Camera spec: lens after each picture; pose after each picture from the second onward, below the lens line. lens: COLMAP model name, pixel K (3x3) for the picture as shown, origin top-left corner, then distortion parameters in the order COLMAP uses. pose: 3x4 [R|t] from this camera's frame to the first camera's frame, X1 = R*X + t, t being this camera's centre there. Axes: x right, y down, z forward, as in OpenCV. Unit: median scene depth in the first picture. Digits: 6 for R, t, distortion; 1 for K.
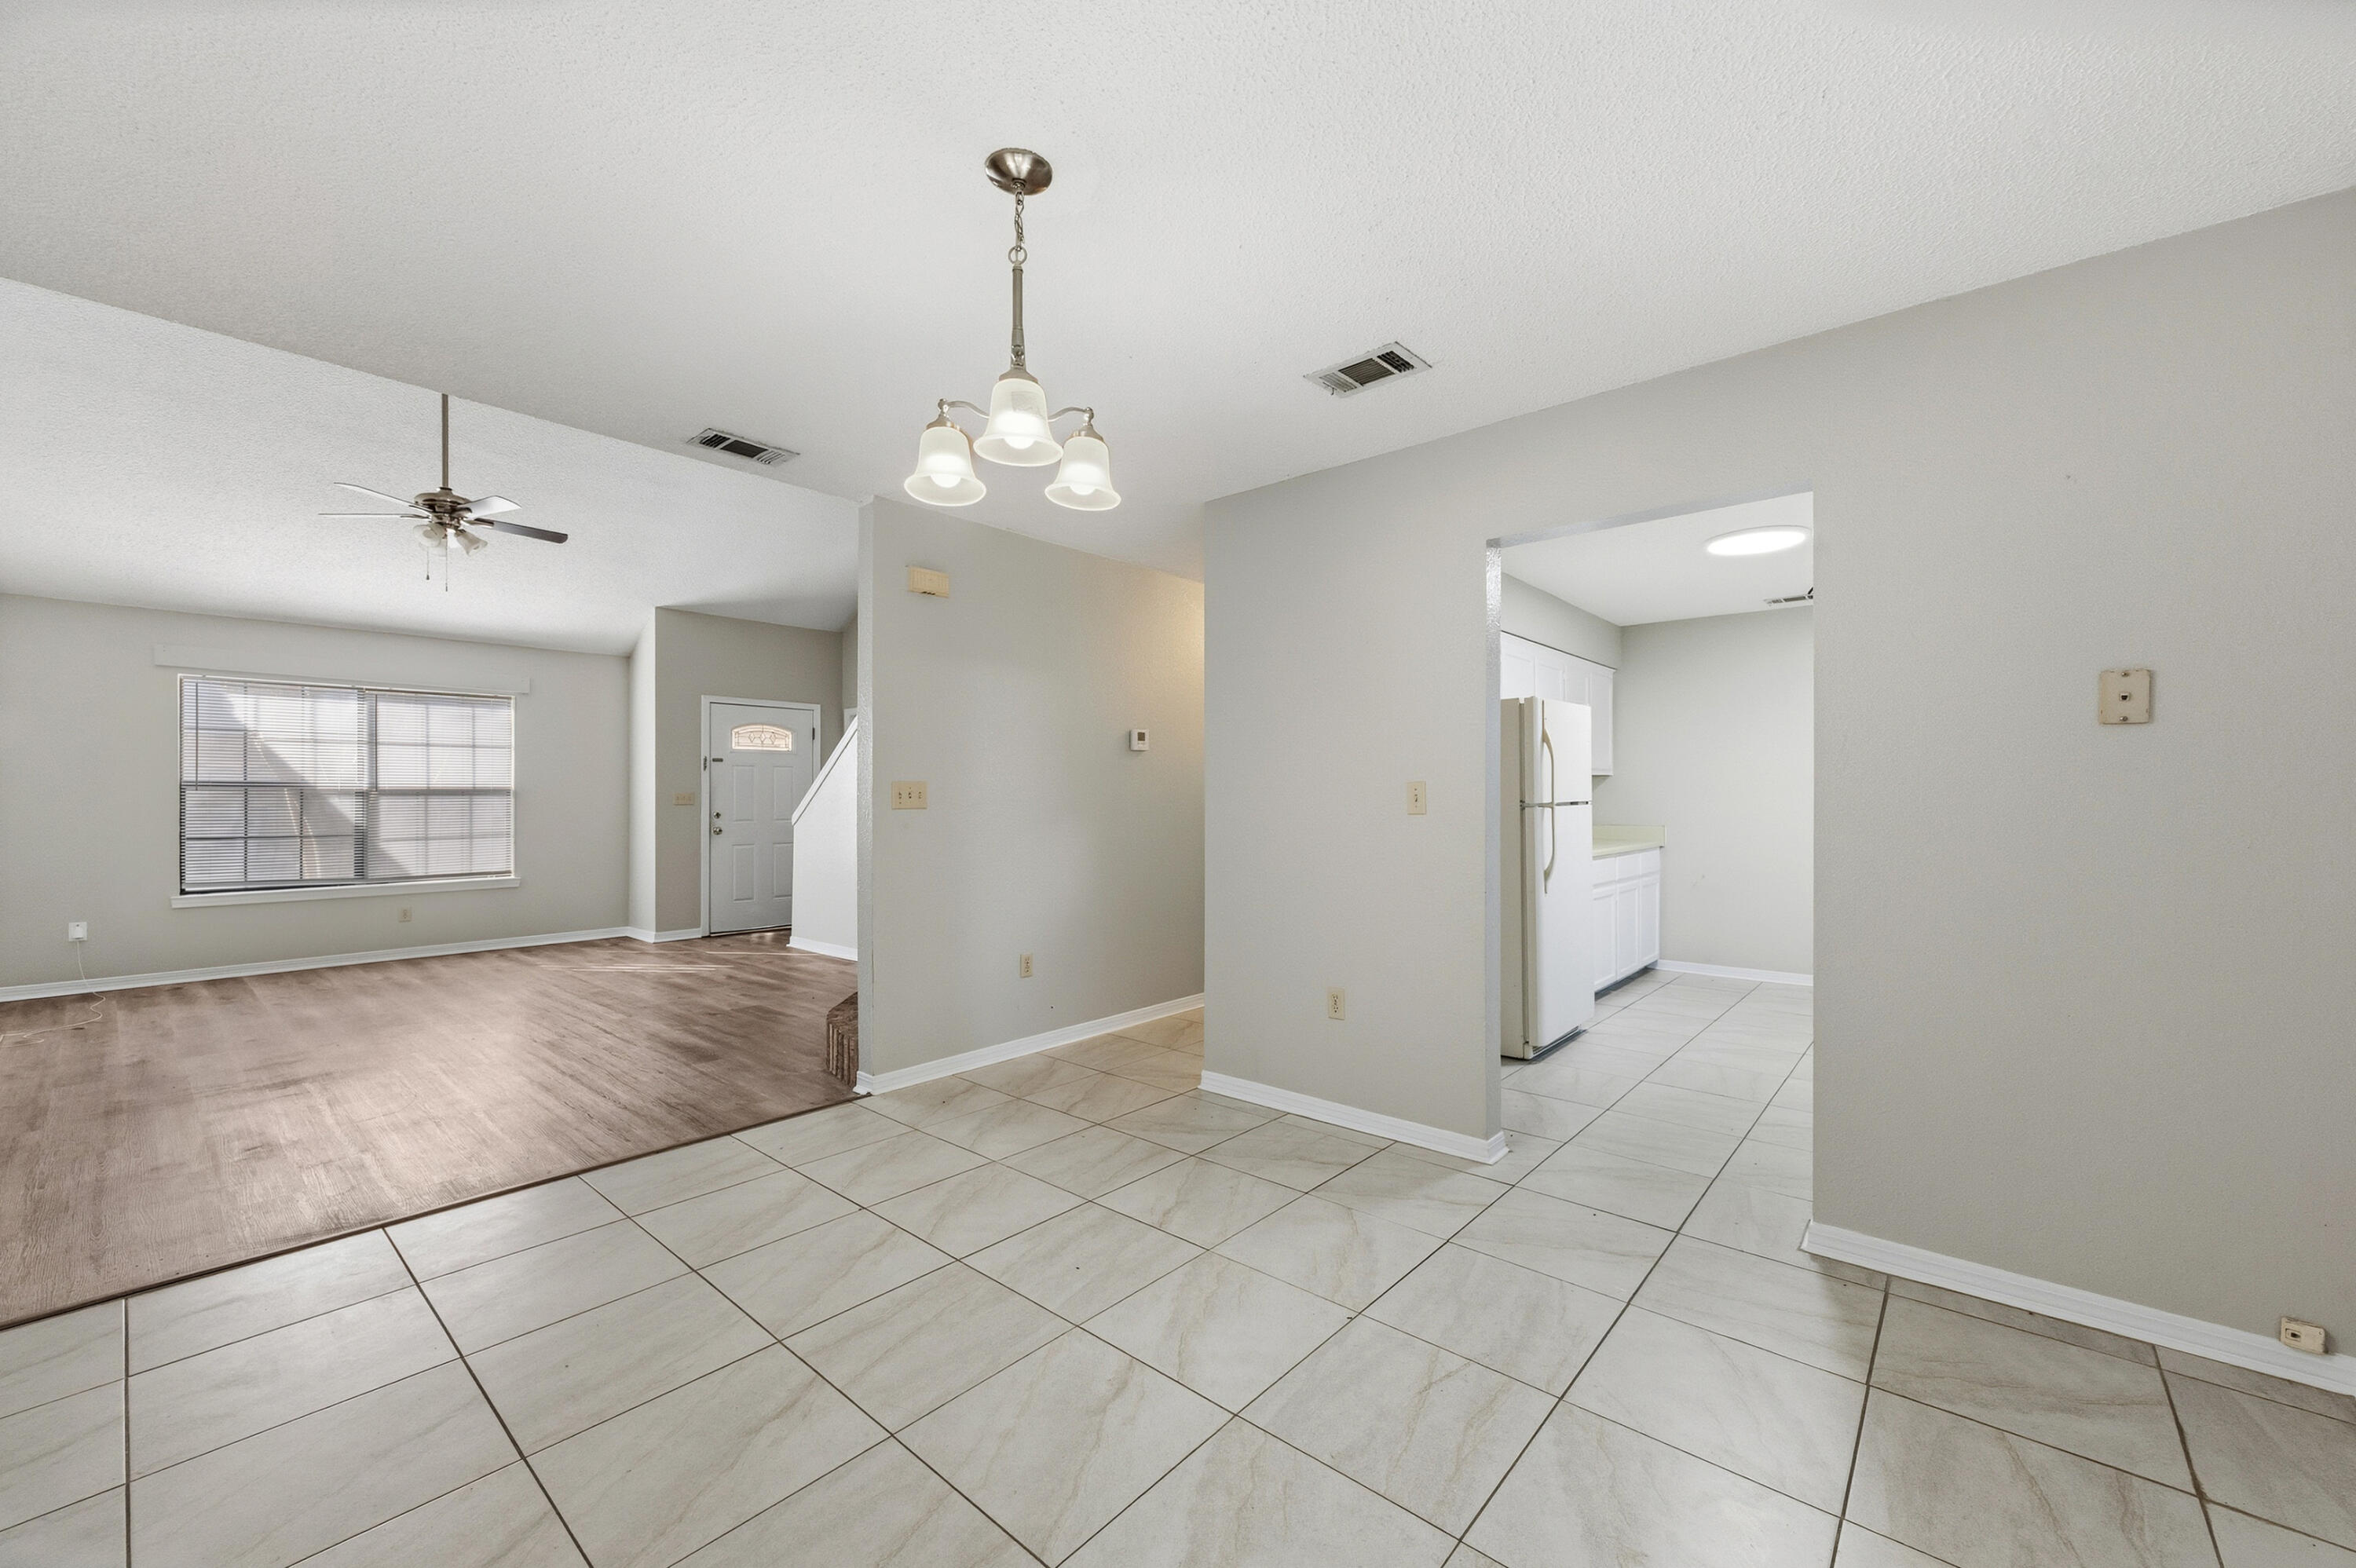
lens RADIAL K [[897.6, 0, 1190.4], [0, 897.6, 796.8], [0, 0, 1]] dist [0.004686, 0.000300]
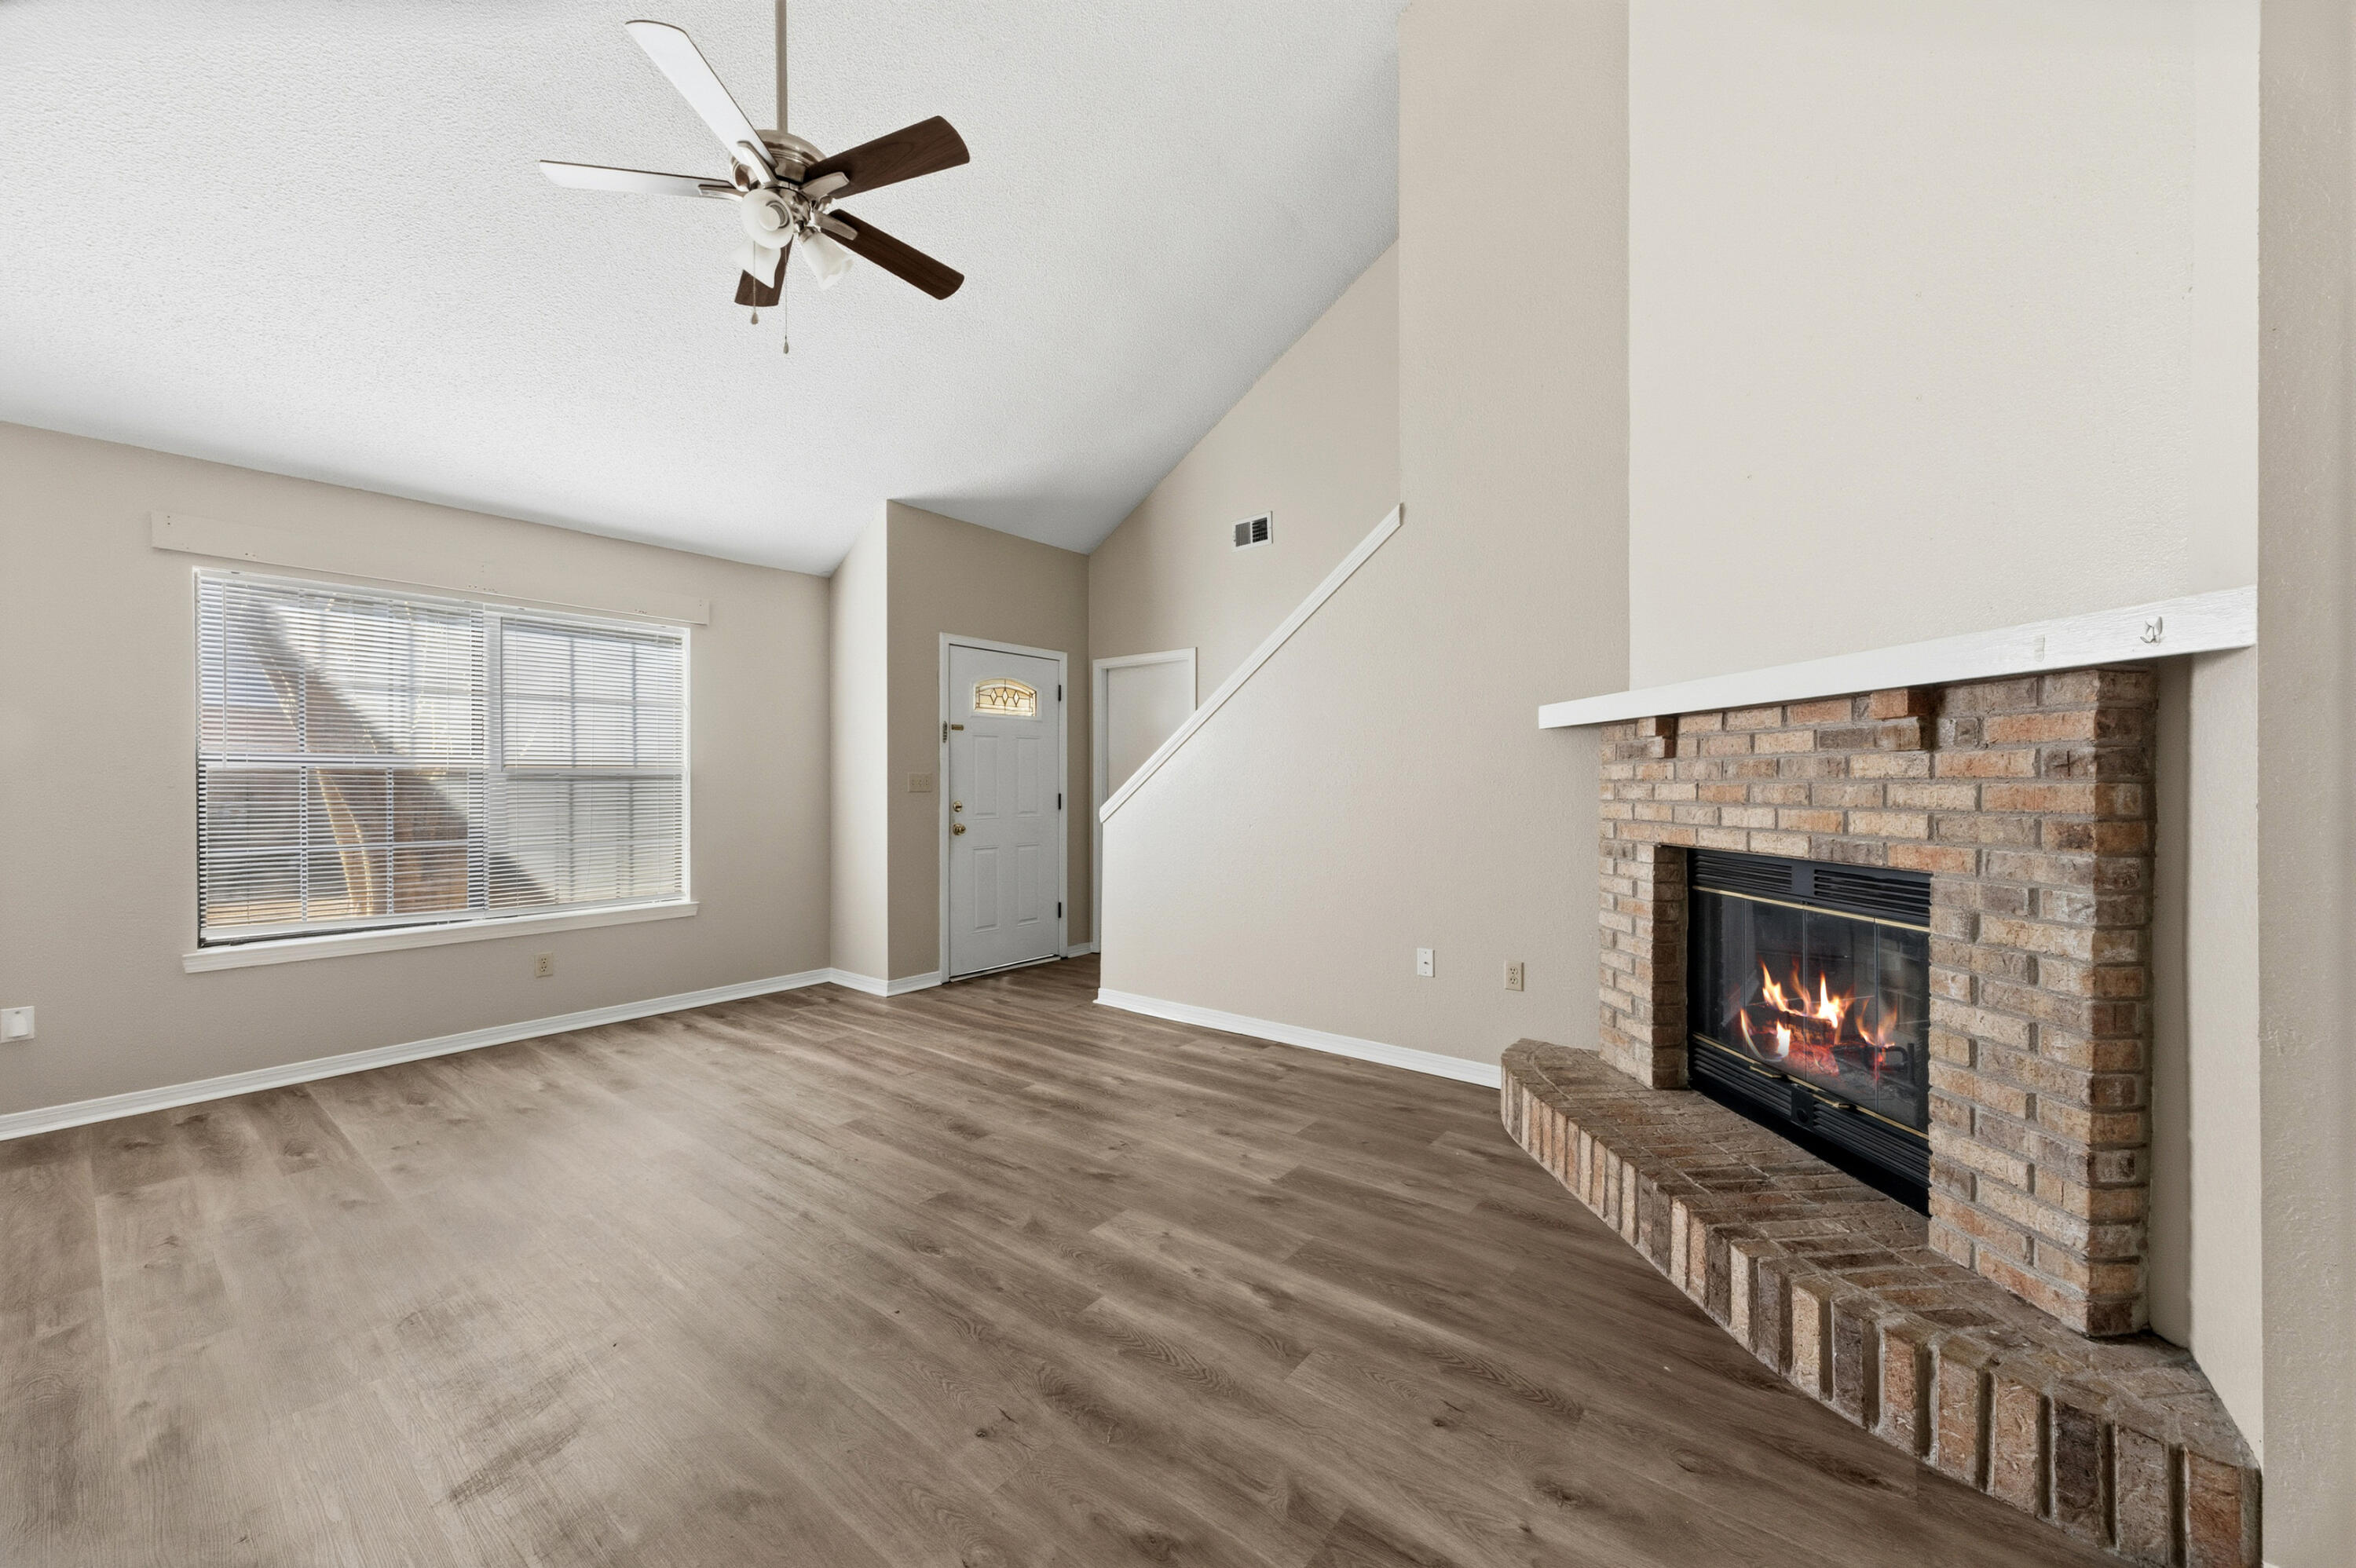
lens RADIAL K [[897.6, 0, 1174.3], [0, 897.6, 785.9], [0, 0, 1]] dist [0.004686, 0.000300]
pose [[0.999847, 0.000668, 0.017486, -0.419640], [-0.000762, 0.999985, 0.005364, 0.000202], [-0.017482, -0.005376, 0.999833, 0.342792]]
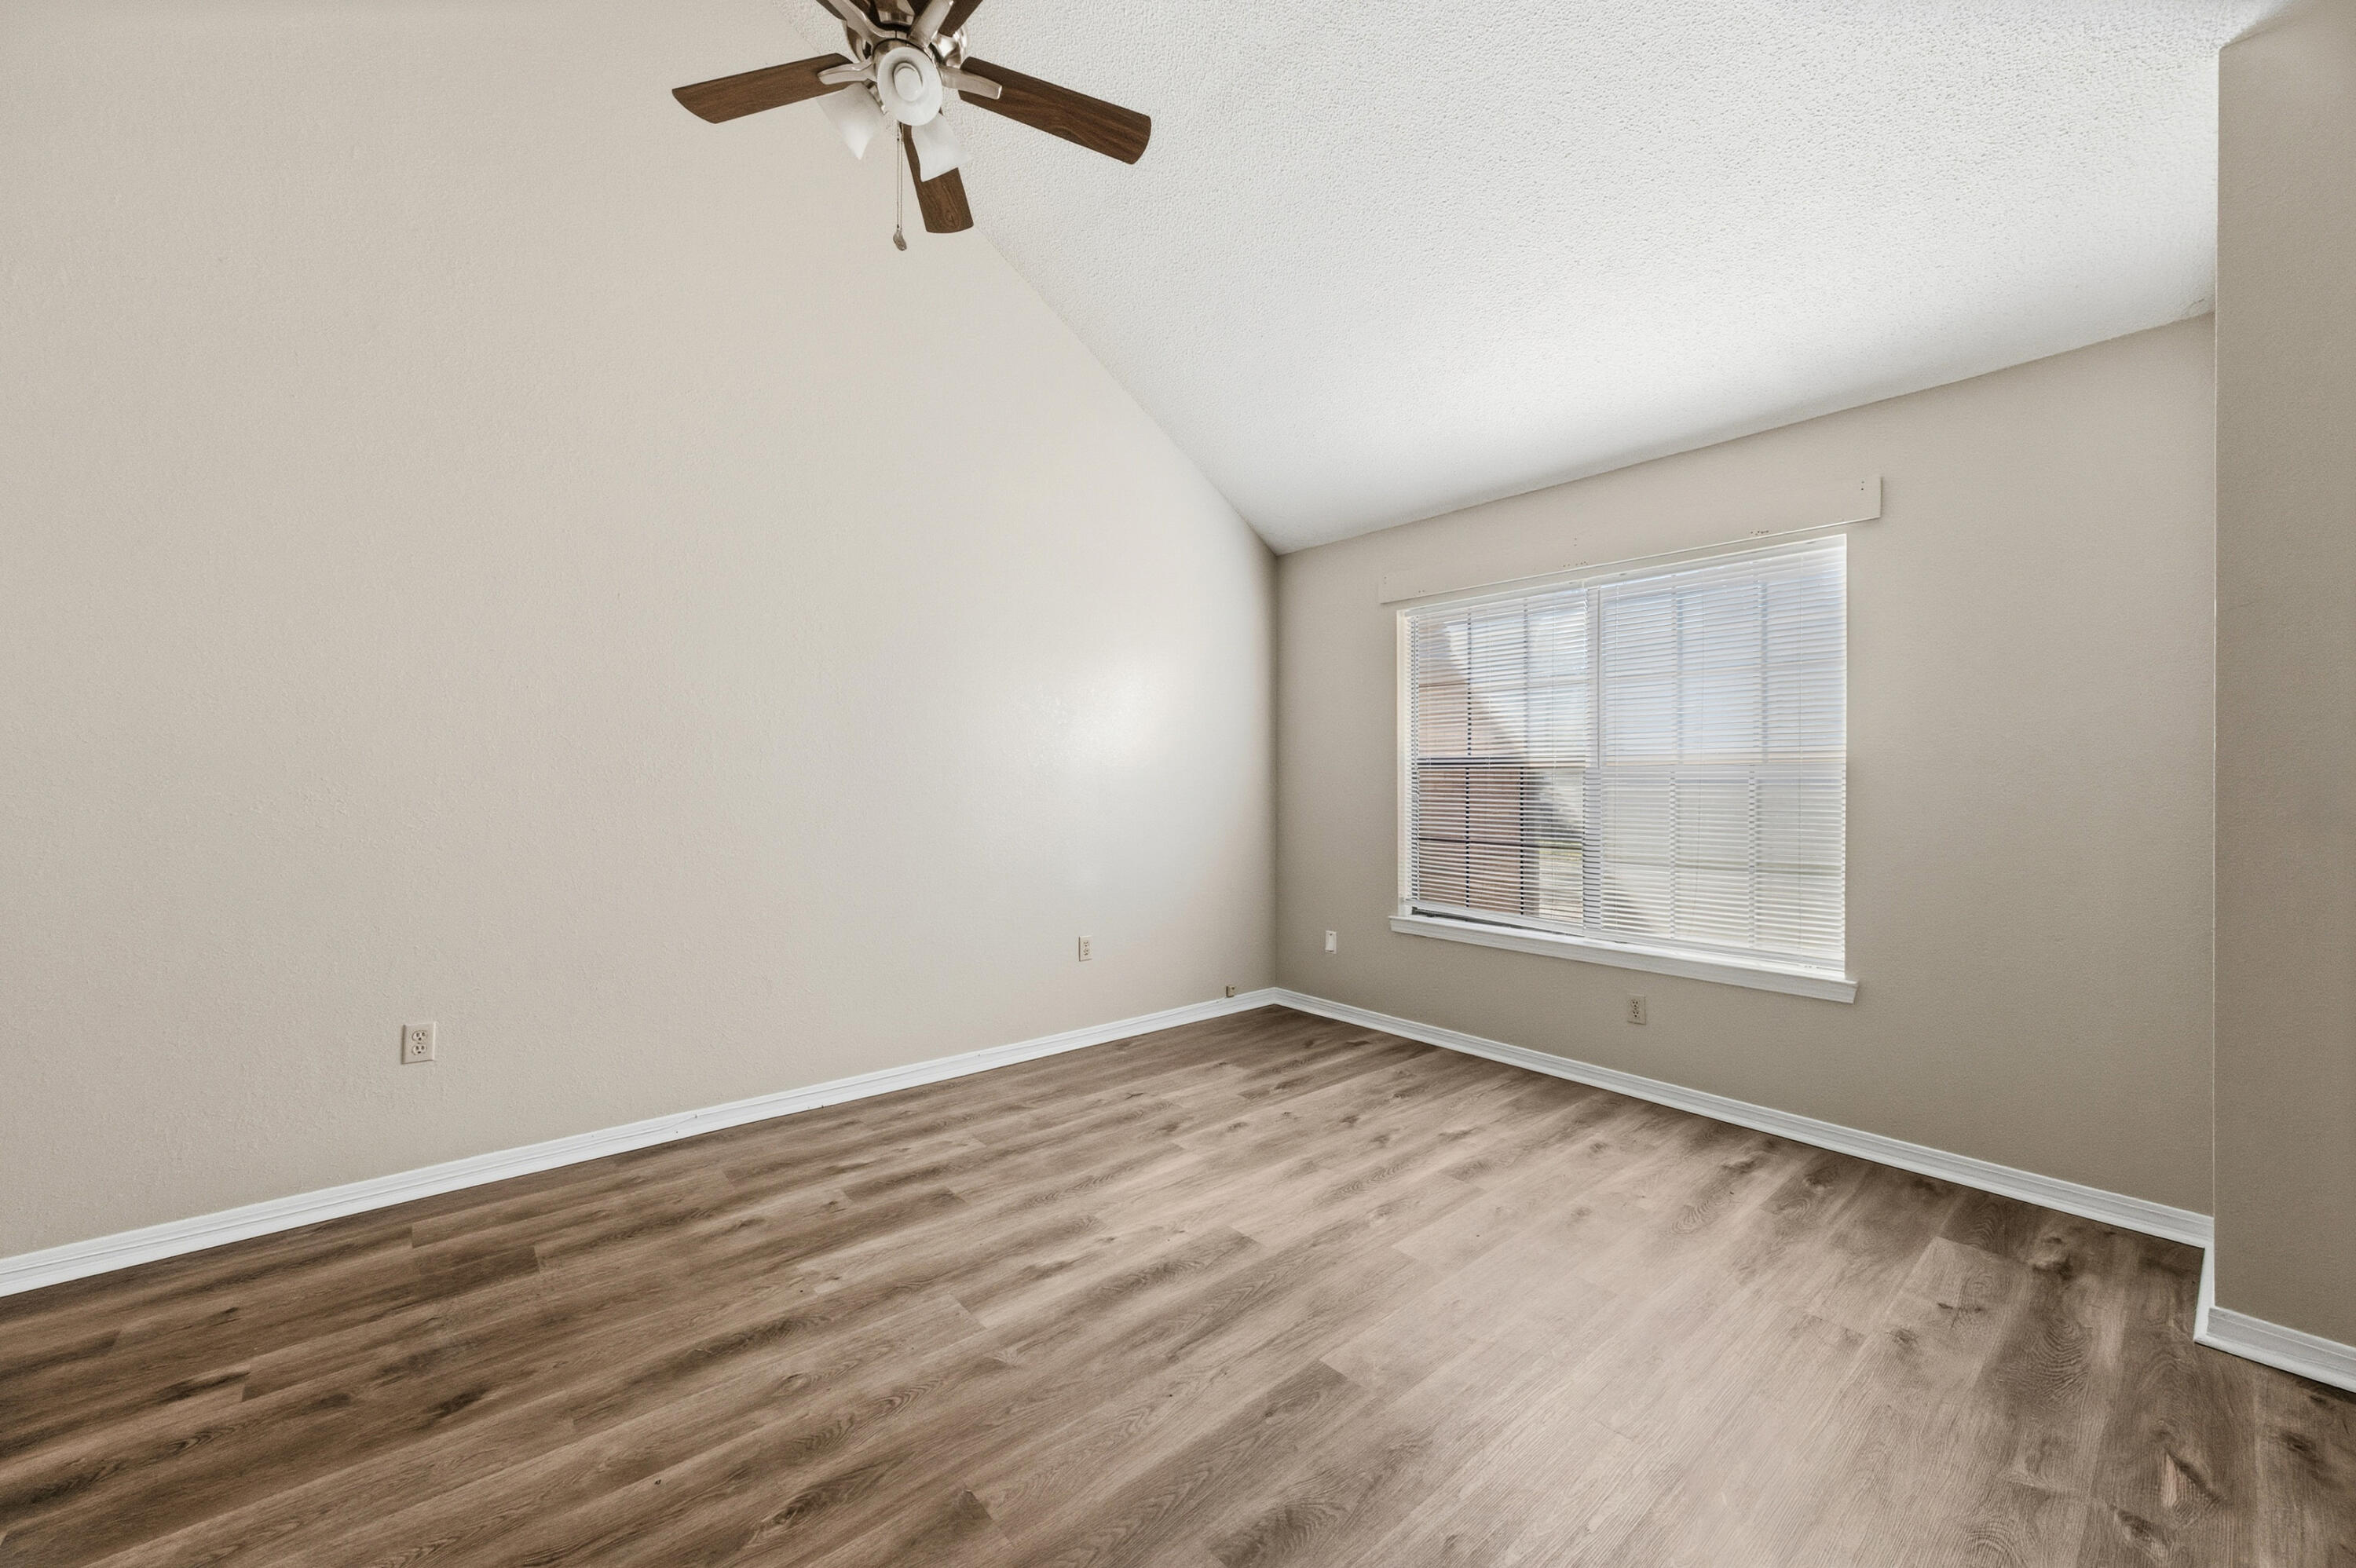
lens RADIAL K [[897.6, 0, 1187.7], [0, 897.6, 789.5], [0, 0, 1]] dist [0.004686, 0.000300]
pose [[-0.189822, 0.009575, -0.981772, -0.311003], [0.004220, 0.999951, 0.008937, 0.000299], [0.981809, -0.002446, -0.189853, 0.810903]]
